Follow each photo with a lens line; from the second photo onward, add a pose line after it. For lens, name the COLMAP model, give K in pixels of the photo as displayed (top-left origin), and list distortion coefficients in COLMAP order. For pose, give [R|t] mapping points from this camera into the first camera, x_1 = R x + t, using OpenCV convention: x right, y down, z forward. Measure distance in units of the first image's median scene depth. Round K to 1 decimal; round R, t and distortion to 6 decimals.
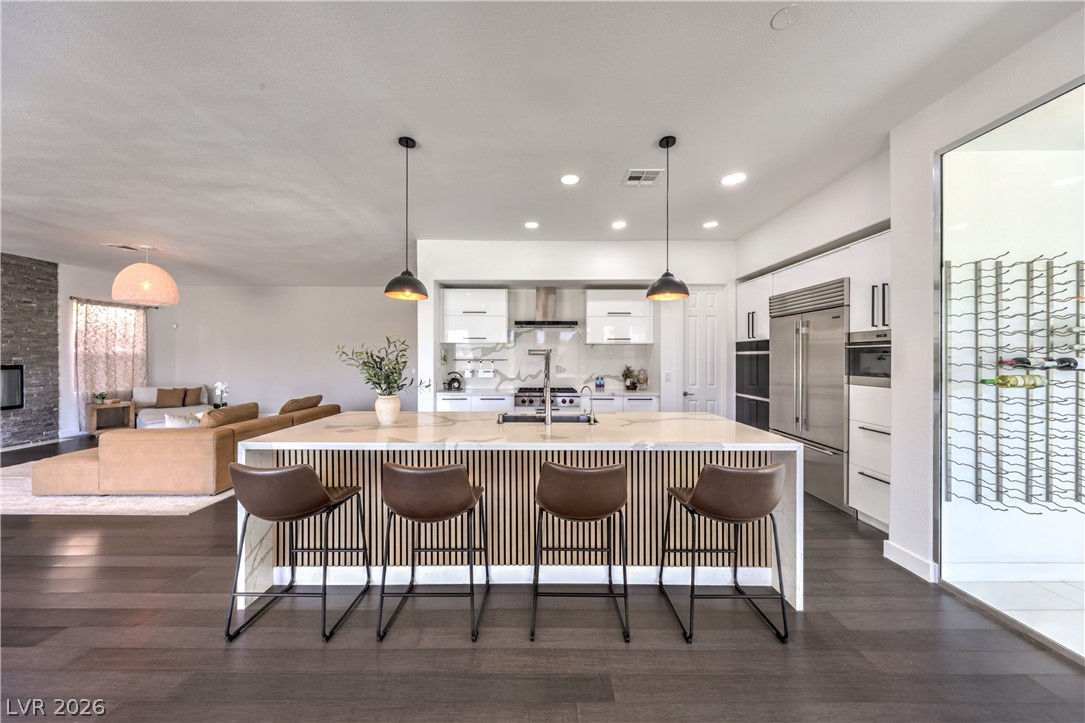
lens RADIAL K [[366.8, 0, 543.0], [0, 366.8, 359.4], [0, 0, 1]] dist [0.002634, 0.000129]
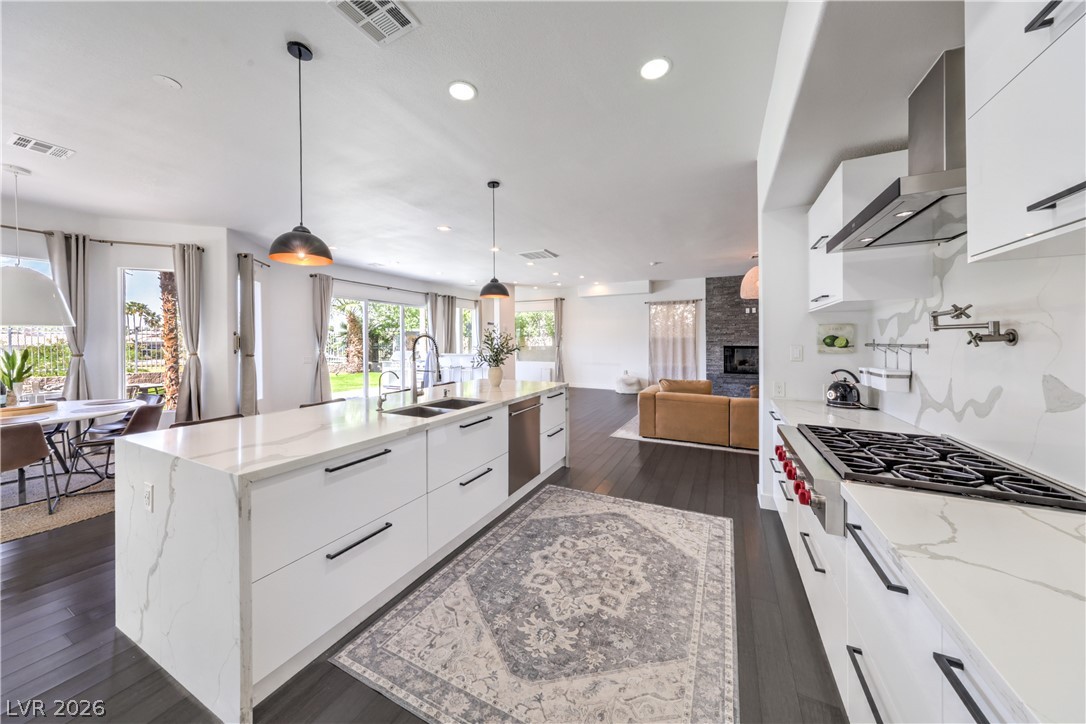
lens RADIAL K [[369.9, 0, 533.4], [0, 369.9, 342.3], [0, 0, 1]] dist [-0.000206, 0.000011]
pose [[-0.461611, 0.002474, -0.887079, 0.381186], [-0.000946, 0.999994, 0.003281, -0.003039], [0.887082, 0.002354, -0.461606, 0.856263]]
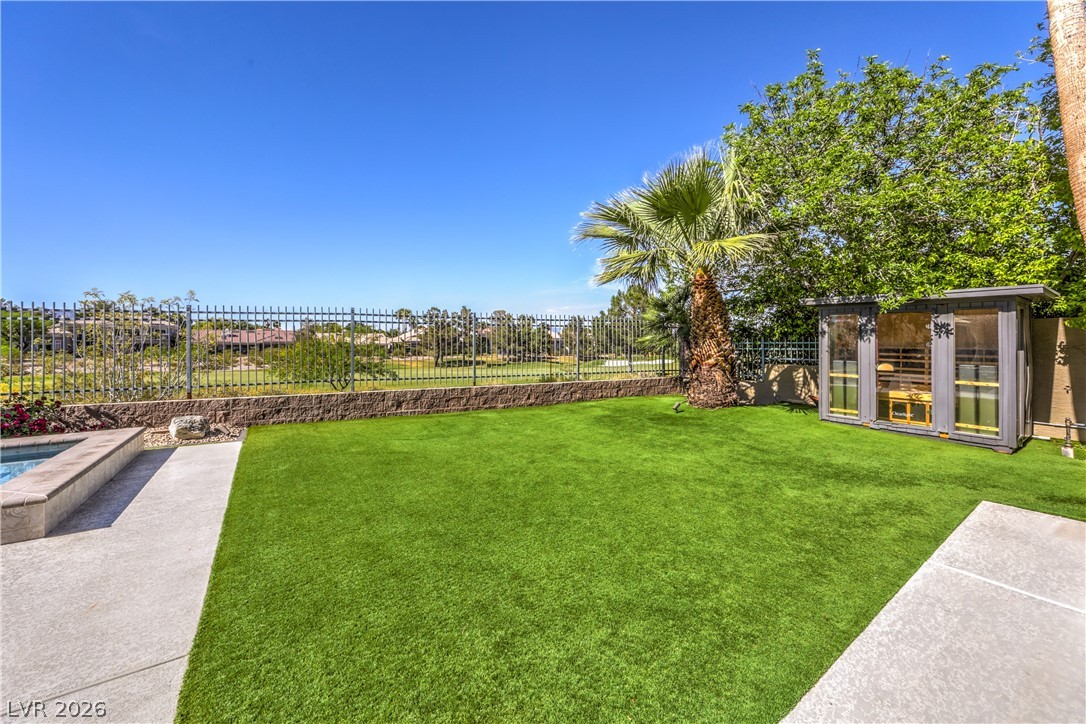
lens RADIAL K [[395.2, 0, 533.3], [0, 395.2, 337.4], [0, 0, 1]] dist [-0.000606, 0.000191]
pose [[-0.836906, -0.001892, -0.547343, -0.284988], [0.002459, 0.999971, -0.007216, 0.020926], [0.547341, -0.007385, -0.836877, -0.890804]]
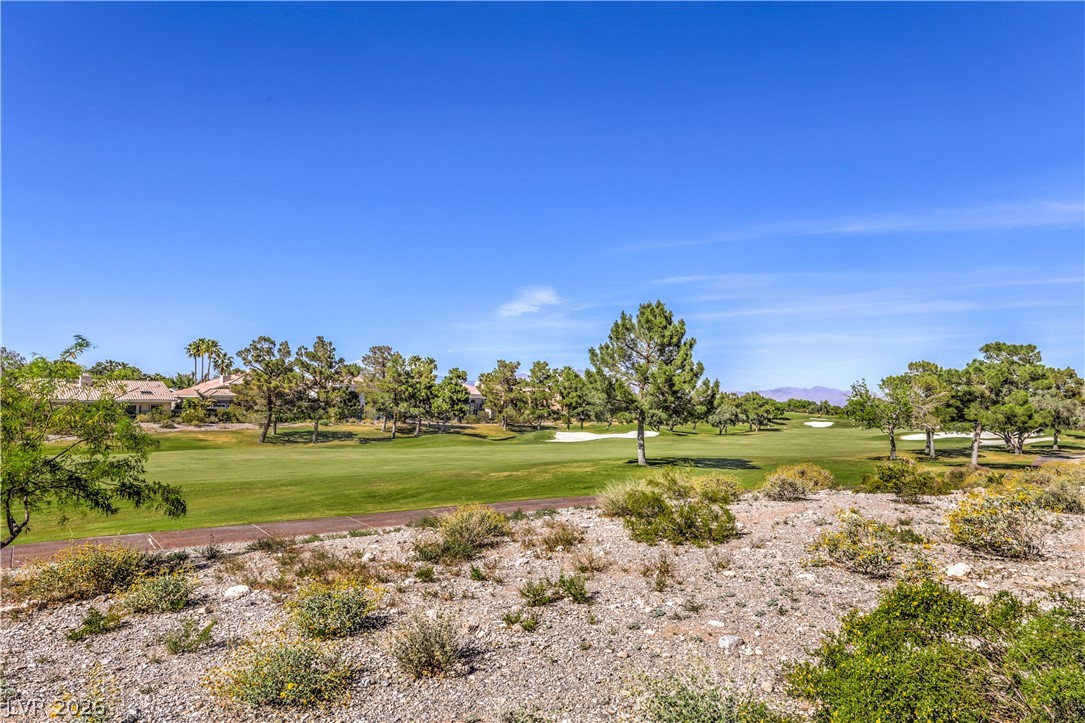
lens RADIAL K [[602.2, 0, 542.5], [0, 602.2, 361.5], [0, 0, 1]] dist [-0.002029, -0.000100]
pose [[-0.713340, -0.051242, -0.698942, -0.656404], [-0.011887, 0.998065, -0.061040, 0.005780], [0.700717, -0.035234, -0.712569, -2.318766]]
